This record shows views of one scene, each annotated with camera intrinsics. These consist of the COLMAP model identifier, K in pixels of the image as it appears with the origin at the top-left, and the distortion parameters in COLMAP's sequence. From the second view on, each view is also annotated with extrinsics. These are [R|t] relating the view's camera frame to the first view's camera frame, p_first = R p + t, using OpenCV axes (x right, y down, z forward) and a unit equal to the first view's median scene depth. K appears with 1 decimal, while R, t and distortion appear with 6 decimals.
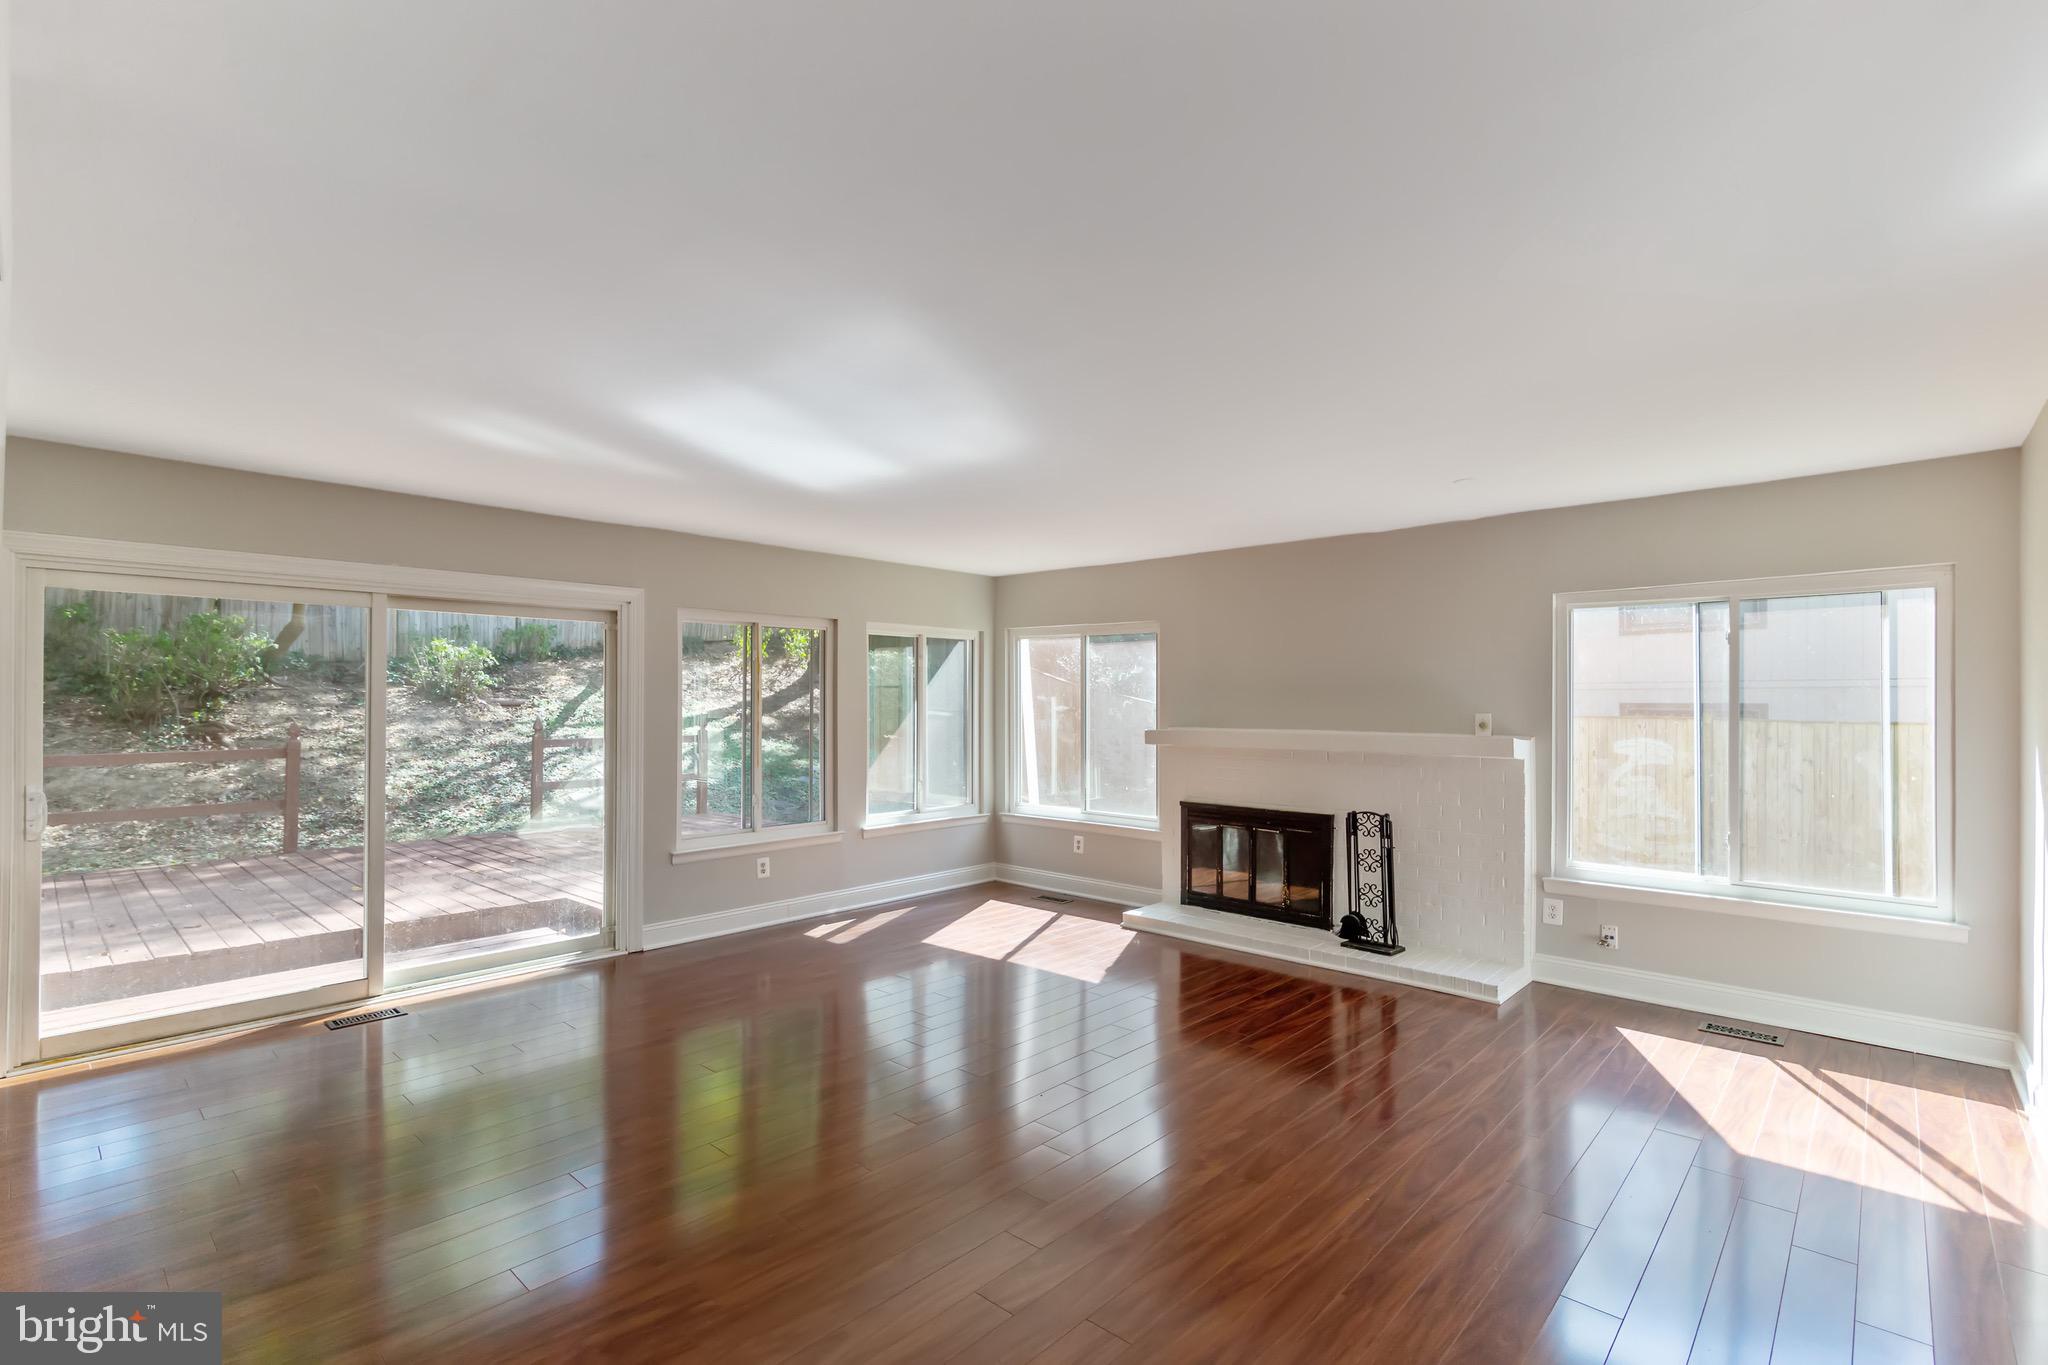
lens RADIAL K [[937.8, 0, 1027.3], [0, 937.8, 683.8], [0, 0, 1]] dist [-0.001484, 0.000447]
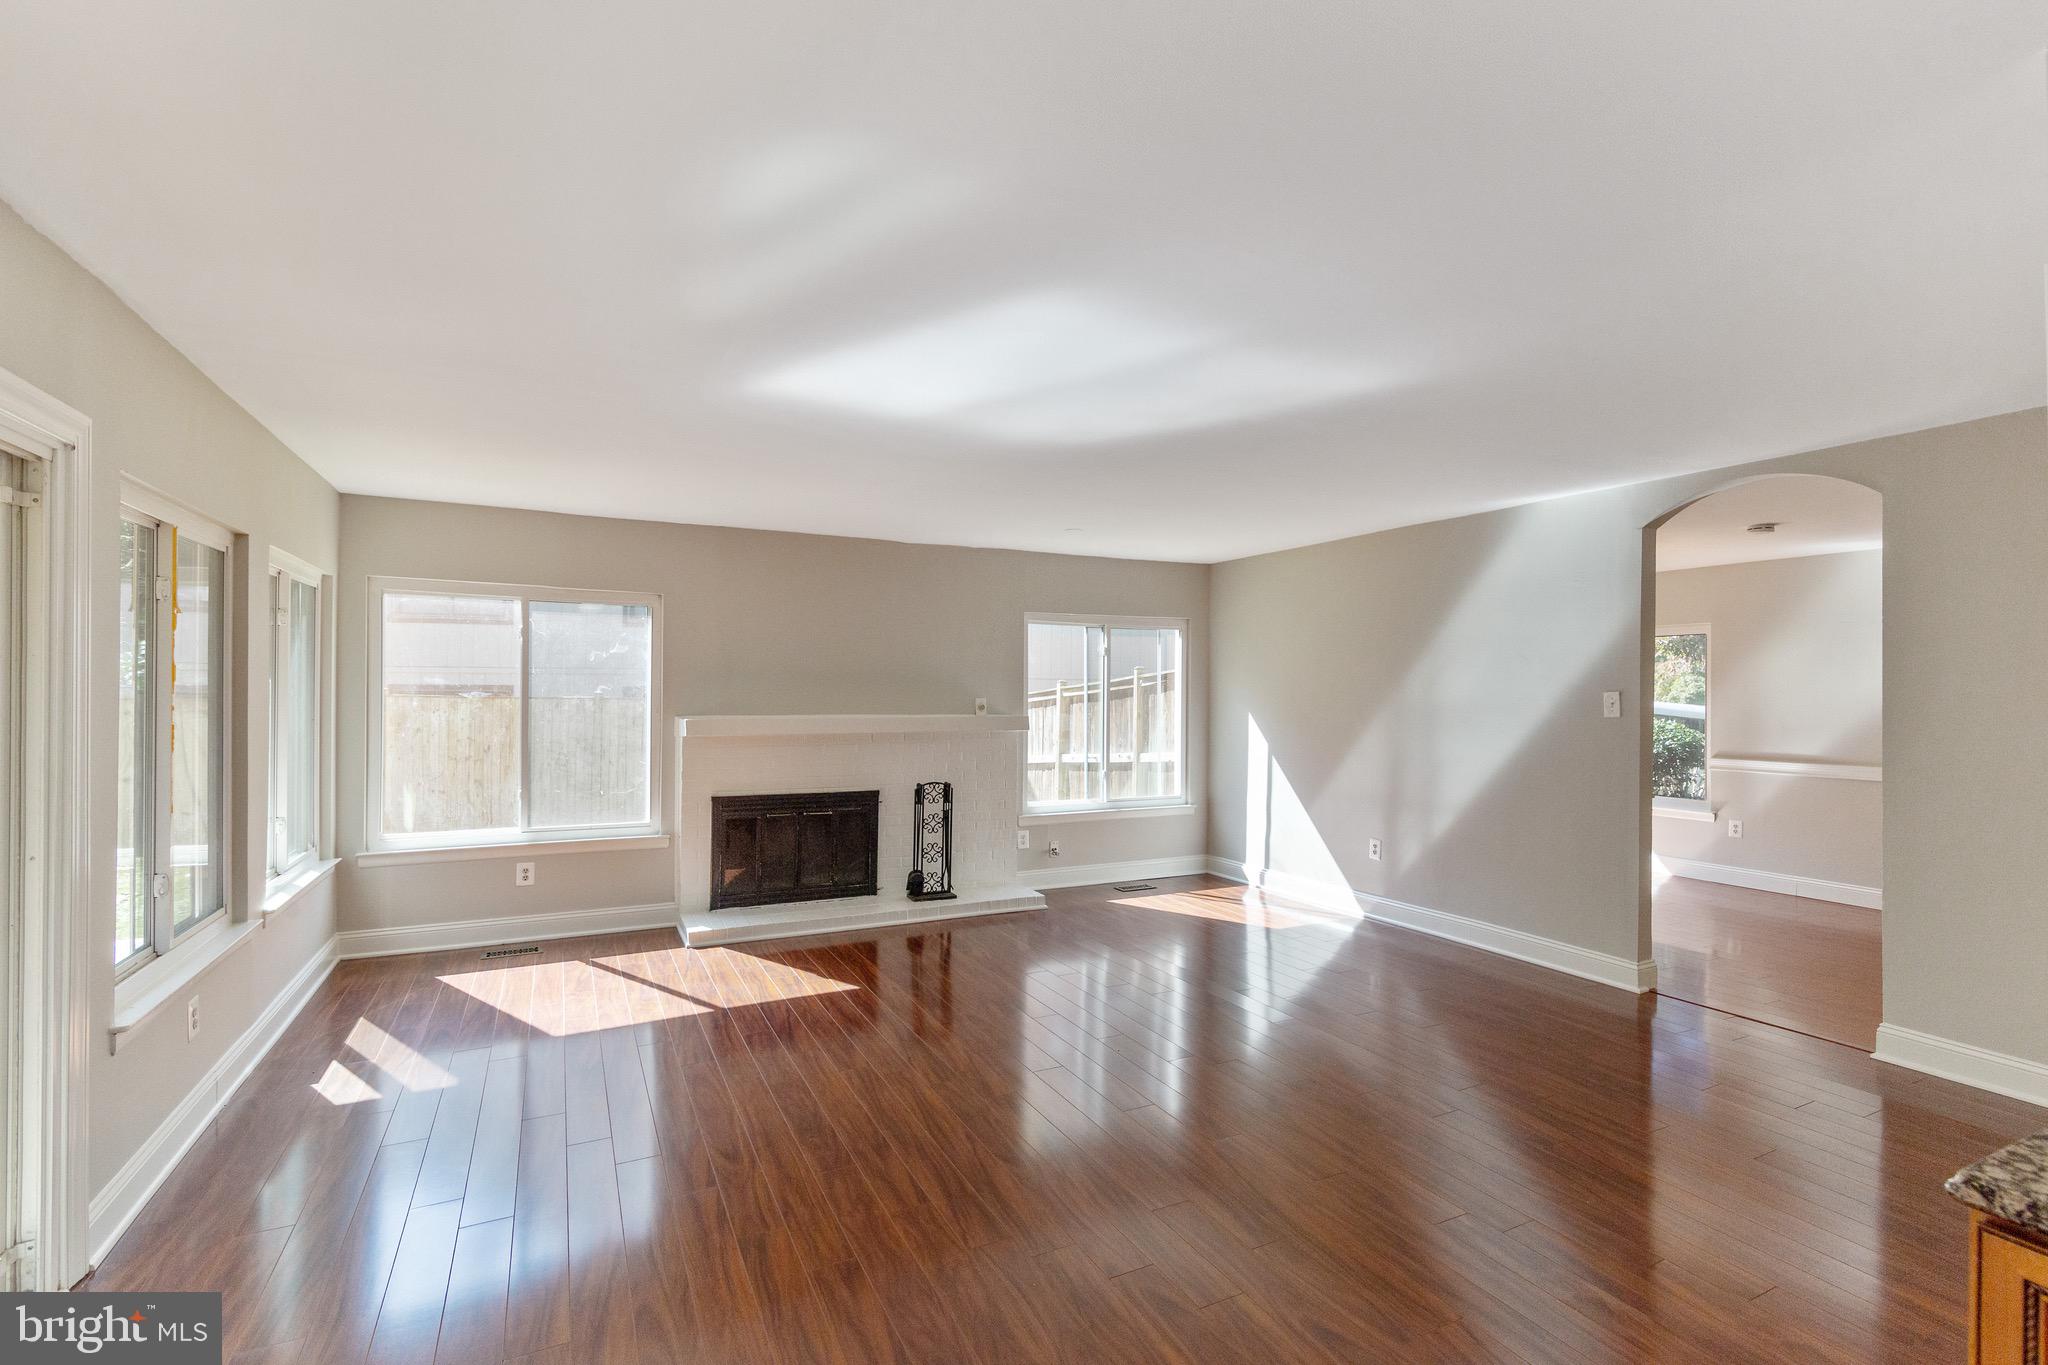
lens RADIAL K [[937.8, 0, 1008.4], [0, 937.8, 685.6], [0, 0, 1]] dist [-0.001484, 0.000447]
pose [[0.349198, 0.006961, 0.937023, -0.653933], [-0.022091, 0.999756, 0.000805, 0.011732], [-0.936788, -0.020981, 0.349267, 0.466442]]
